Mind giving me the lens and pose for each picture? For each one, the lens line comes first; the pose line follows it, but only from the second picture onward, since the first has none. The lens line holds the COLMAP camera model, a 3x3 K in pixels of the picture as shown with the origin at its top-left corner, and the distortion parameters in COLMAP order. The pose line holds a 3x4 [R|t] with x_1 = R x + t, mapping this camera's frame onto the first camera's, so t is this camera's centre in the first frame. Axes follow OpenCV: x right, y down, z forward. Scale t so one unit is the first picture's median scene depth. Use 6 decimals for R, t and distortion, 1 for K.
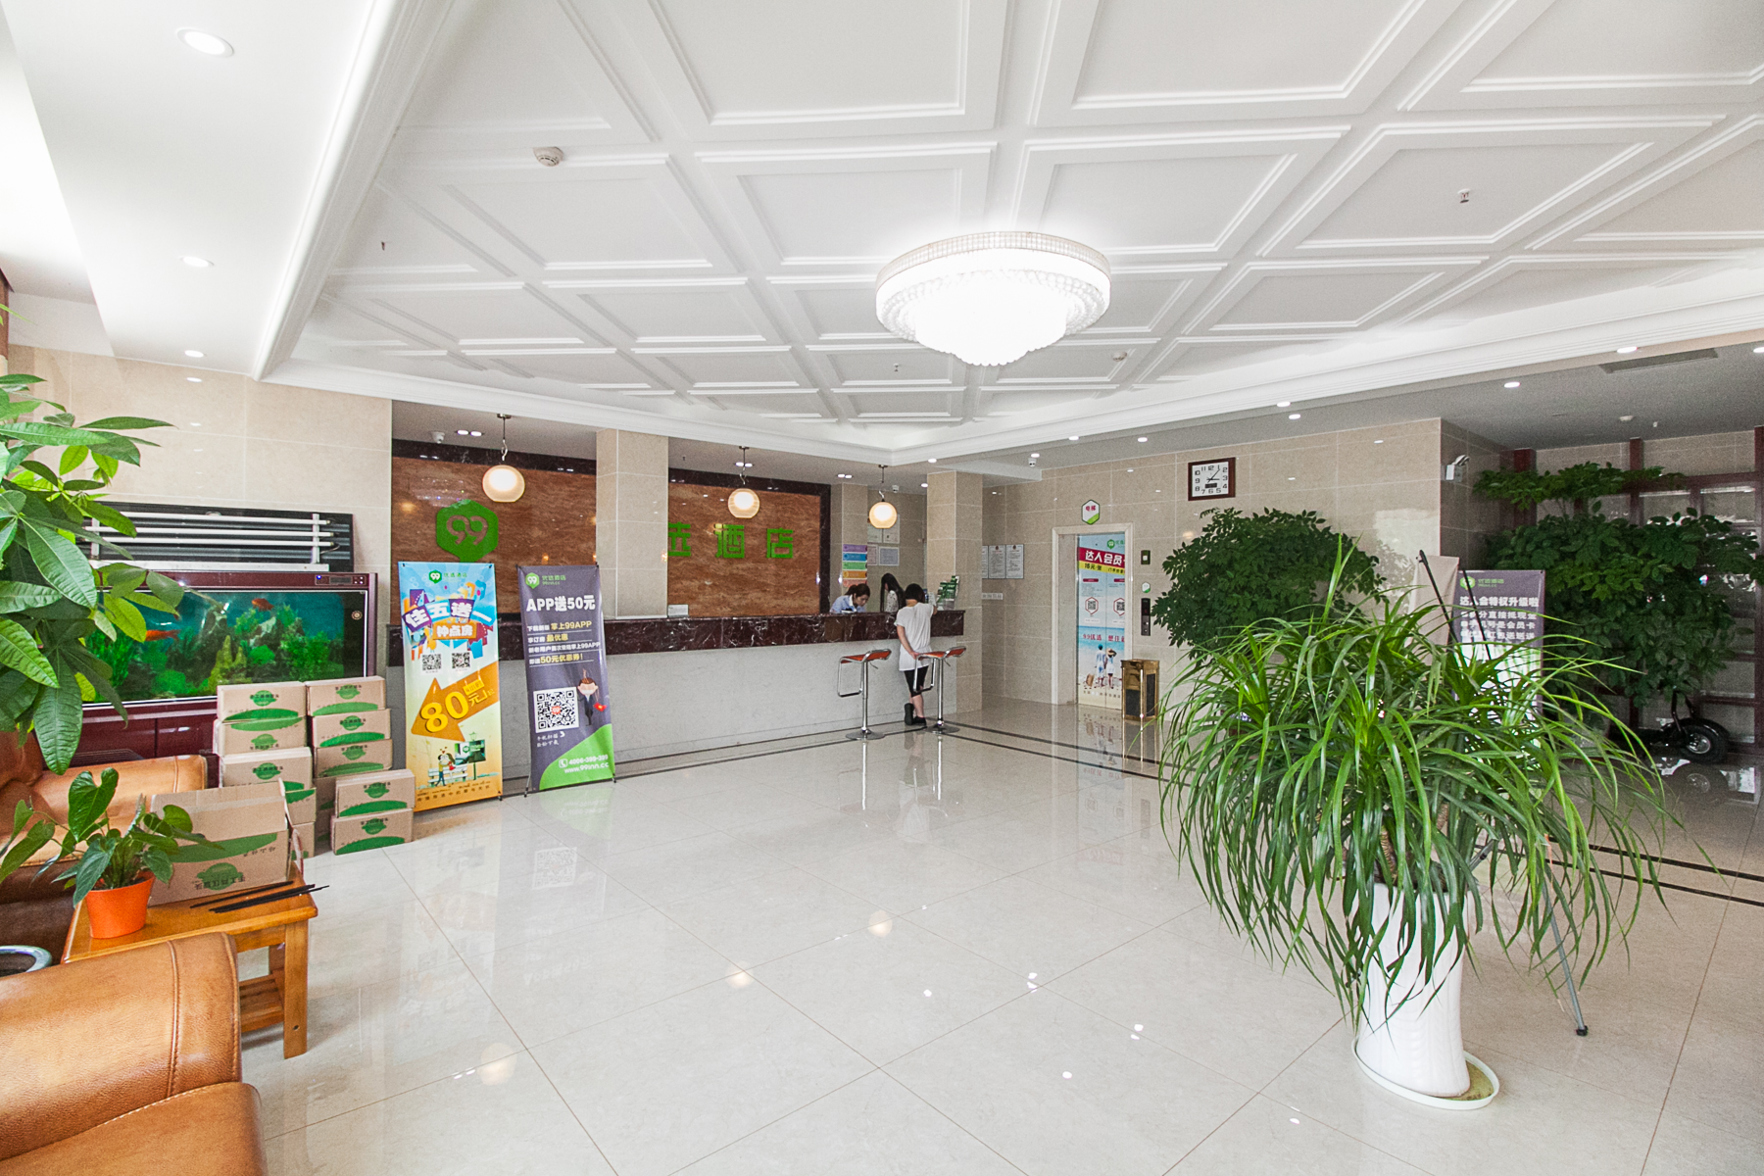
lens RADIAL K [[803.9, 0, 882.0], [0, 803.9, 588.0], [0, 0, 1]] dist [-0.001233, -0.000111]
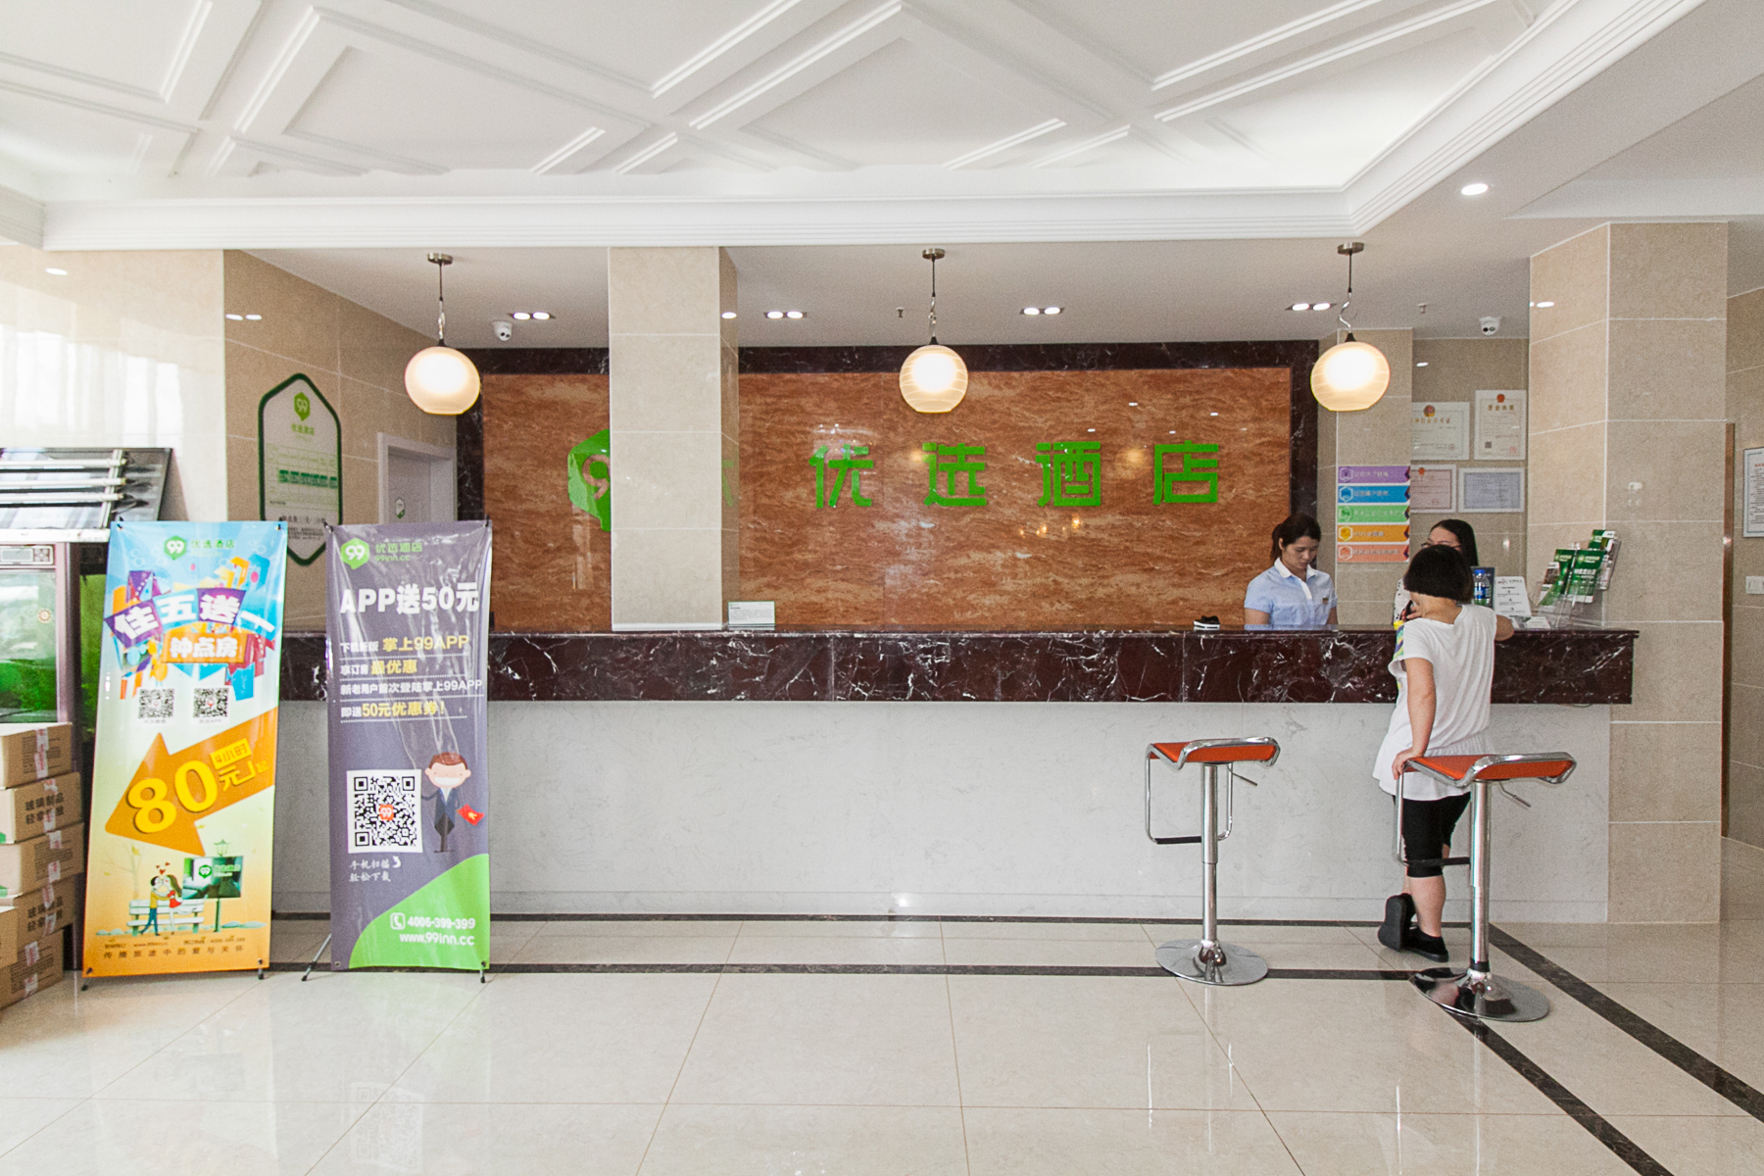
lens RADIAL K [[954.9, 0, 870.0], [0, 954.9, 578.4], [0, 0, 1]] dist [0.042438, -0.039740]
pose [[0.738763, 0.009231, -0.673902, 0.221084], [0.002278, 0.999866, 0.016193, -0.002470], [0.673961, -0.013498, 0.738643, 0.770758]]
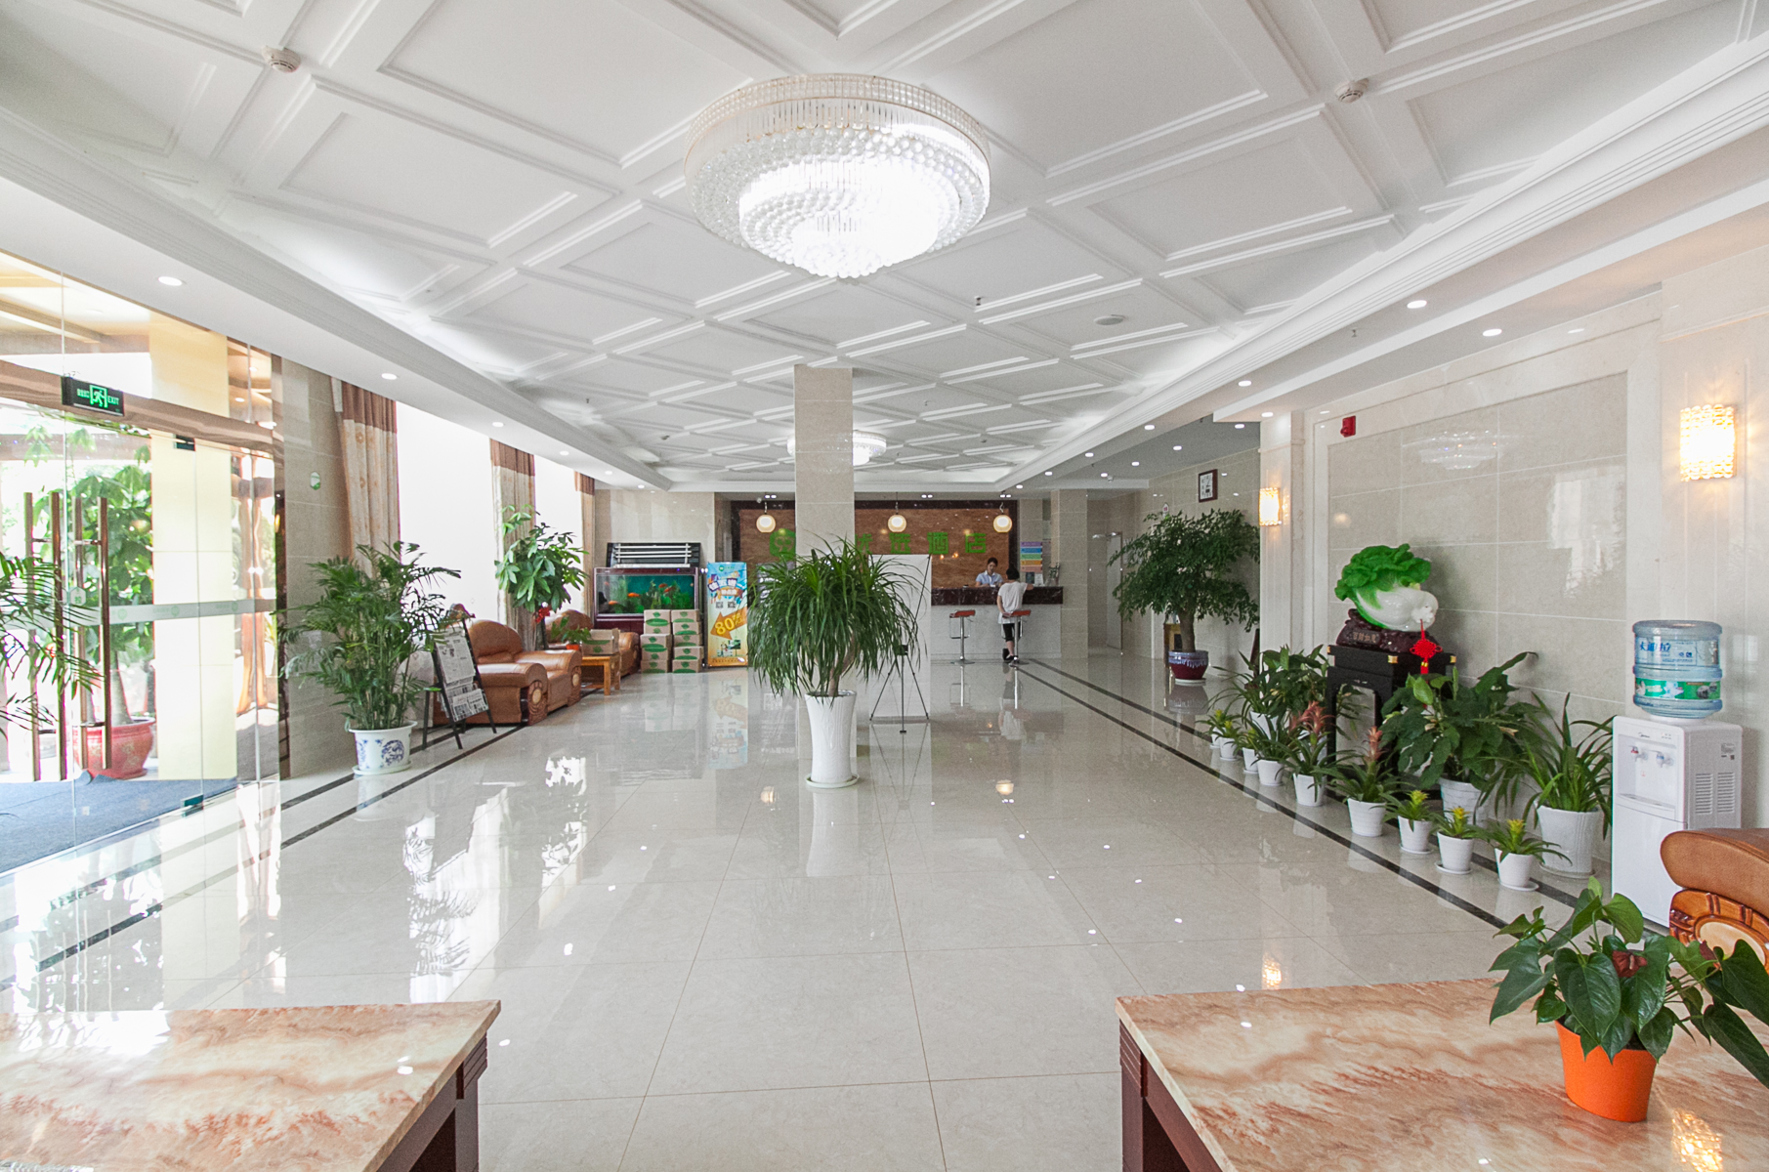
lens RADIAL K [[843.6, 0, 884.5], [0, 843.6, 586.0], [0, 0, 1]] dist [0.000687, 0.000011]
pose [[0.795909, -0.001508, -0.605414, 1.210536], [0.008112, 0.999934, 0.008174, 0.018627], [0.605361, -0.011417, 0.795869, -0.618089]]
